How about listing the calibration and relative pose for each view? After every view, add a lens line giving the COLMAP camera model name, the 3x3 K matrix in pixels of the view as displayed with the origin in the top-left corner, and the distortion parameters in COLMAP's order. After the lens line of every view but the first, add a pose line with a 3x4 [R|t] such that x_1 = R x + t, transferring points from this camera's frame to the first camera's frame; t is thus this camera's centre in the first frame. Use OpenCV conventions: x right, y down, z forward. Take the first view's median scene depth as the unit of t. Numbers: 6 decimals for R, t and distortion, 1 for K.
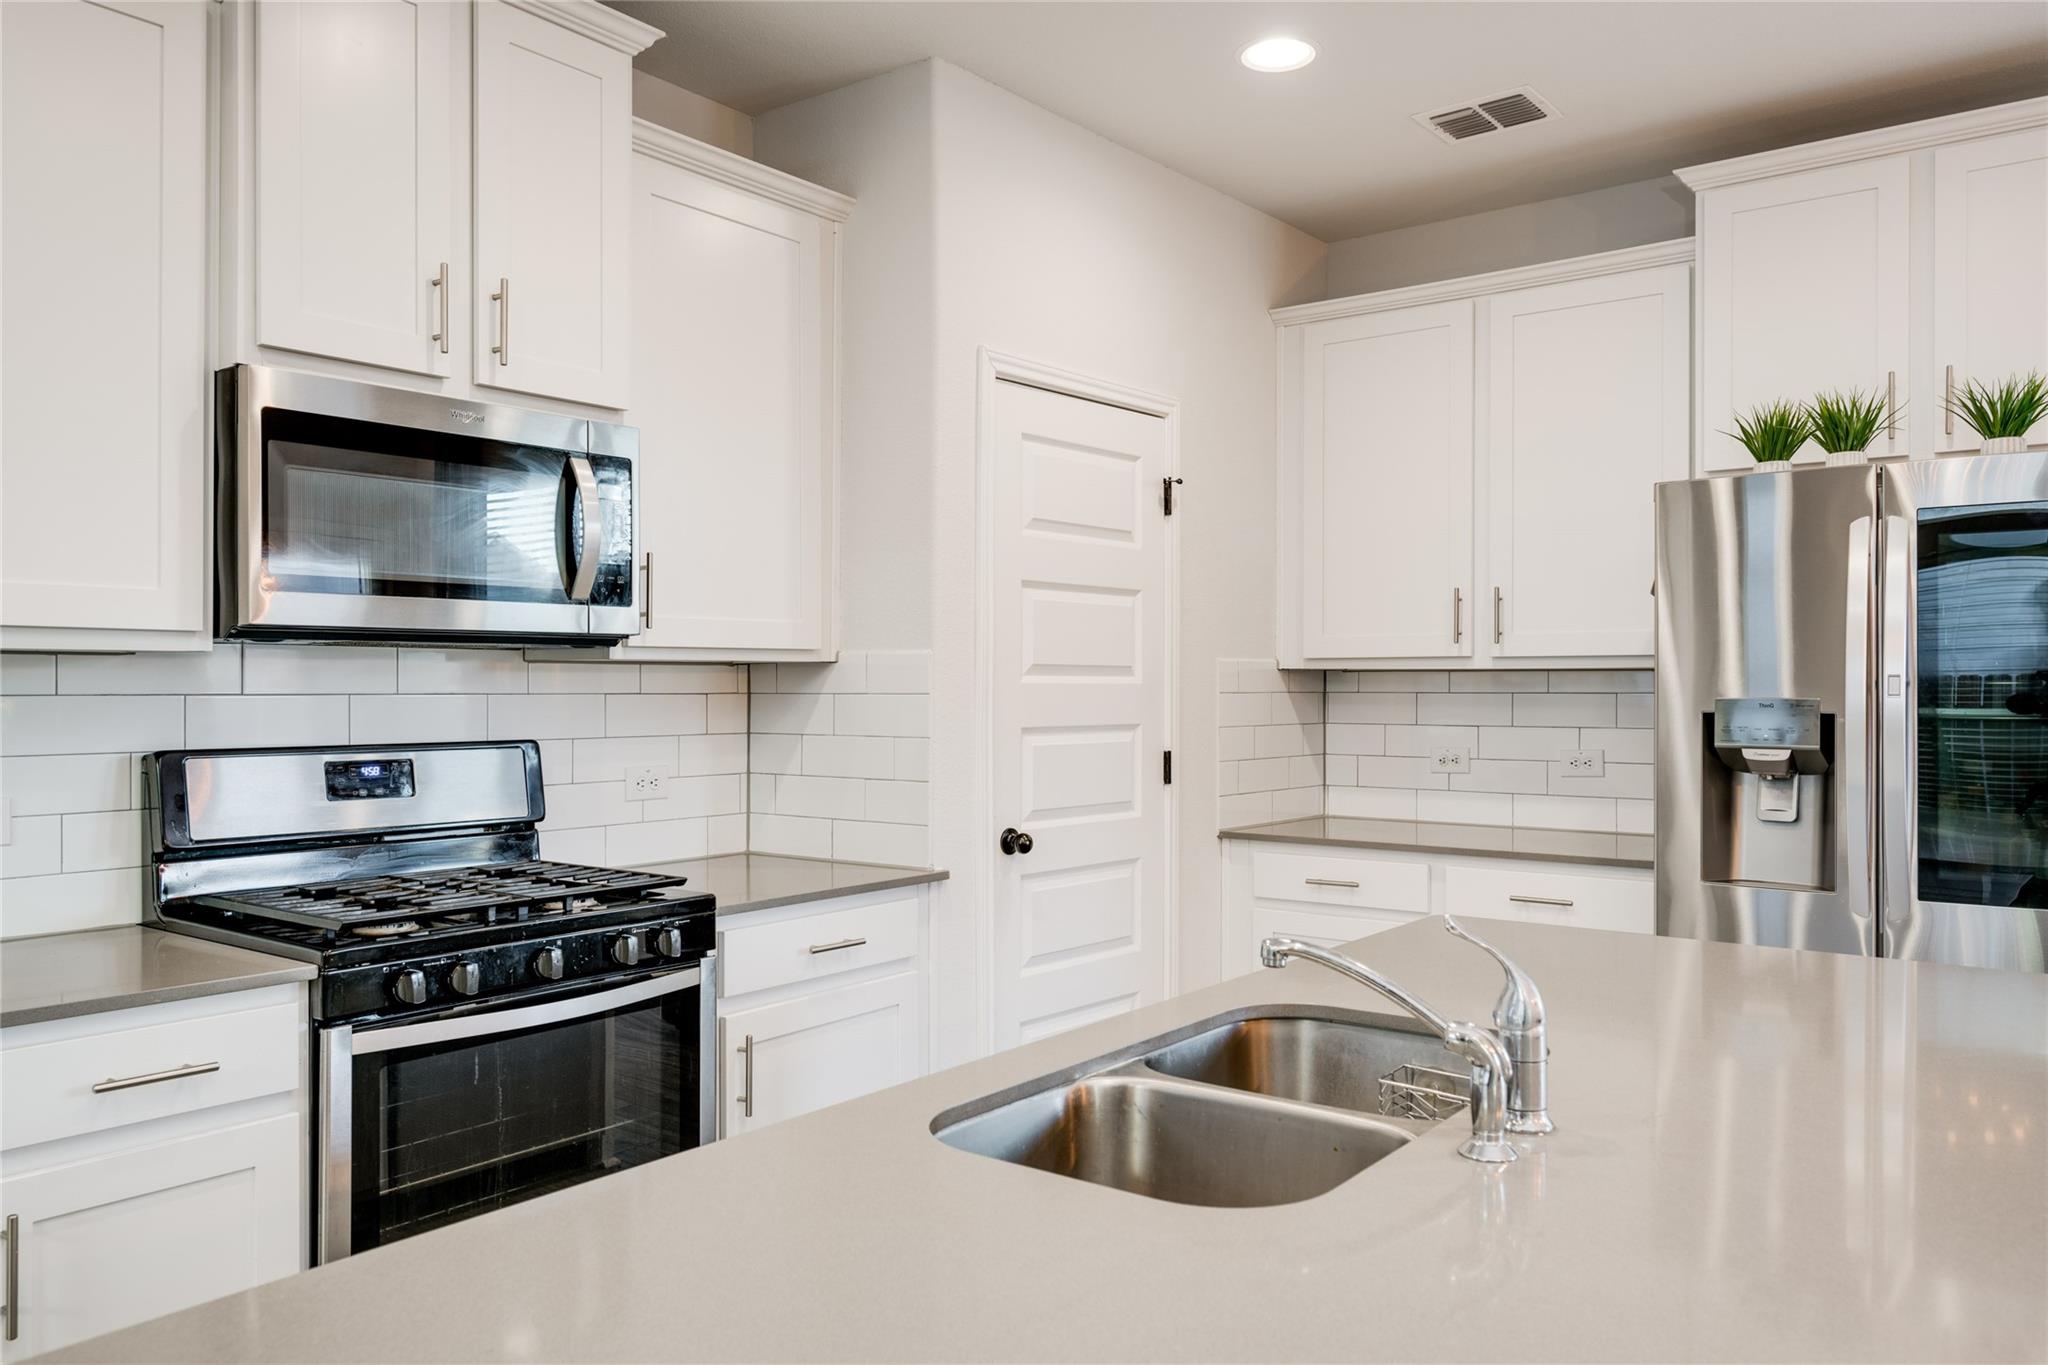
lens RADIAL K [[1463.2, 0, 1024.0], [0, 1463.2, 682.5], [0, 0, 1]] dist [0.002618, 0.001533]
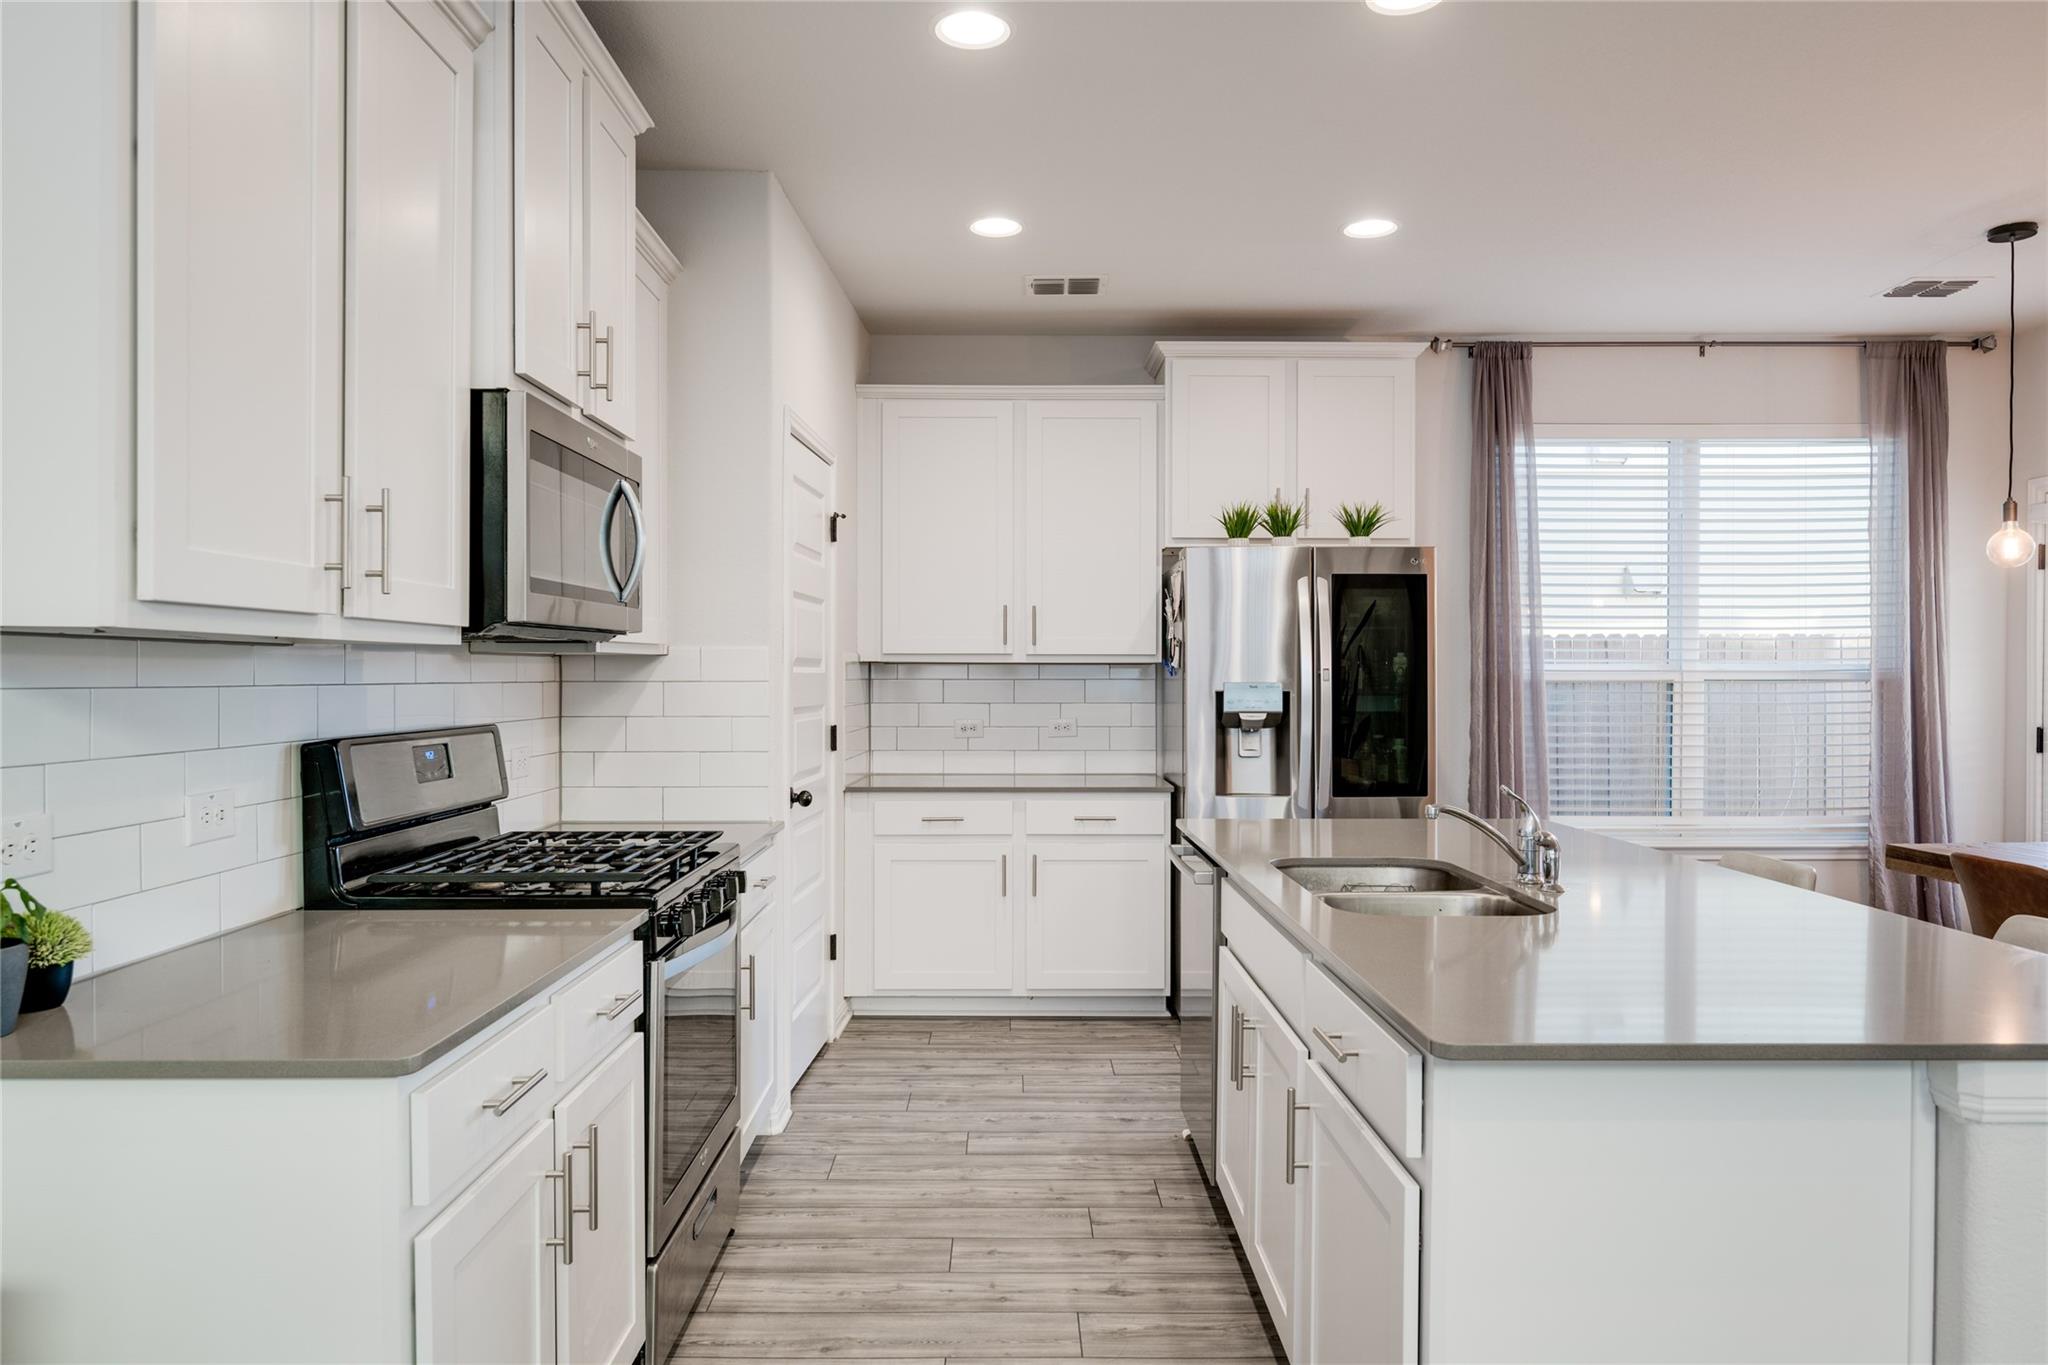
lens RADIAL K [[1322.8, 0, 1024.0], [0, 1322.8, 682.5], [0, 0, 1]] dist [-0.005484, -0.000437]
pose [[0.791836, -0.003654, 0.610723, -0.548432], [-0.002137, 0.999959, 0.008754, -0.001513], [-0.610731, -0.008237, 0.791796, -0.025492]]
